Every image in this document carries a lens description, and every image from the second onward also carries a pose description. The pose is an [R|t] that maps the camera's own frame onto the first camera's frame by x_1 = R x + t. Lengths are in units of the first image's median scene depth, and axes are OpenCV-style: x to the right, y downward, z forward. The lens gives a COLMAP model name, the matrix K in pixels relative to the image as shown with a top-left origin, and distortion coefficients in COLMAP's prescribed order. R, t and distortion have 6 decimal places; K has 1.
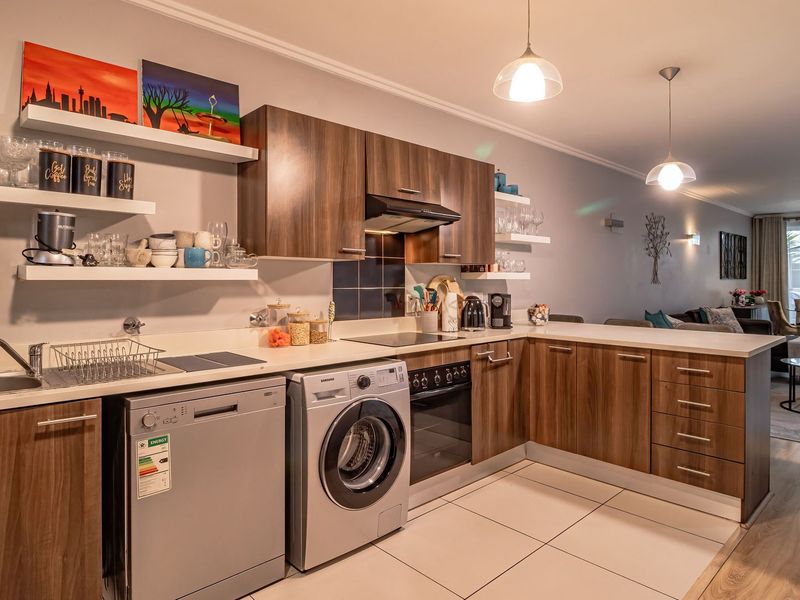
lens RADIAL K [[499.0, 0, 399.8], [0, 499.0, 280.9], [0, 0, 1]] dist [0.004703, -0.012852]
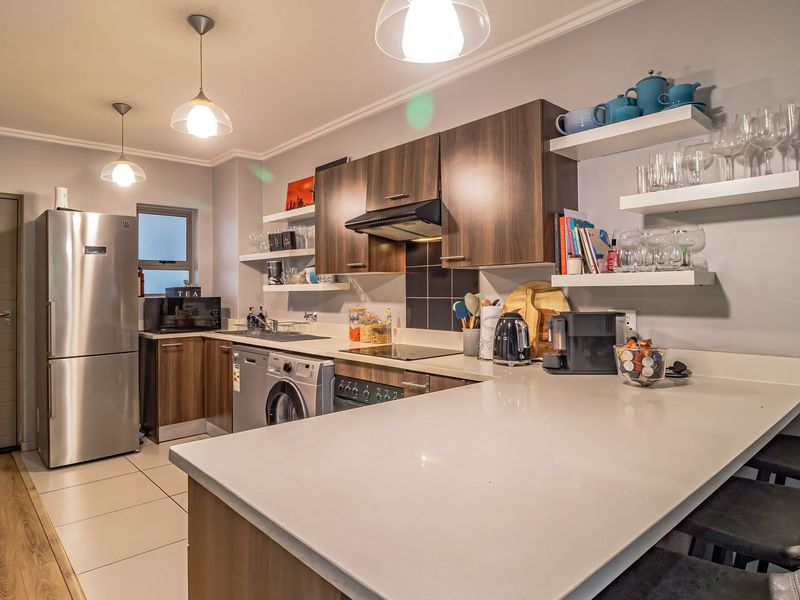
lens RADIAL K [[499.0, 0, 399.8], [0, 499.0, 280.9], [0, 0, 1]] dist [0.004703, -0.012852]
pose [[-0.014645, -0.020643, -0.999680, 1.053560], [0.005817, 0.999768, -0.020730, 0.000883], [0.999876, -0.006118, -0.014521, 1.105886]]
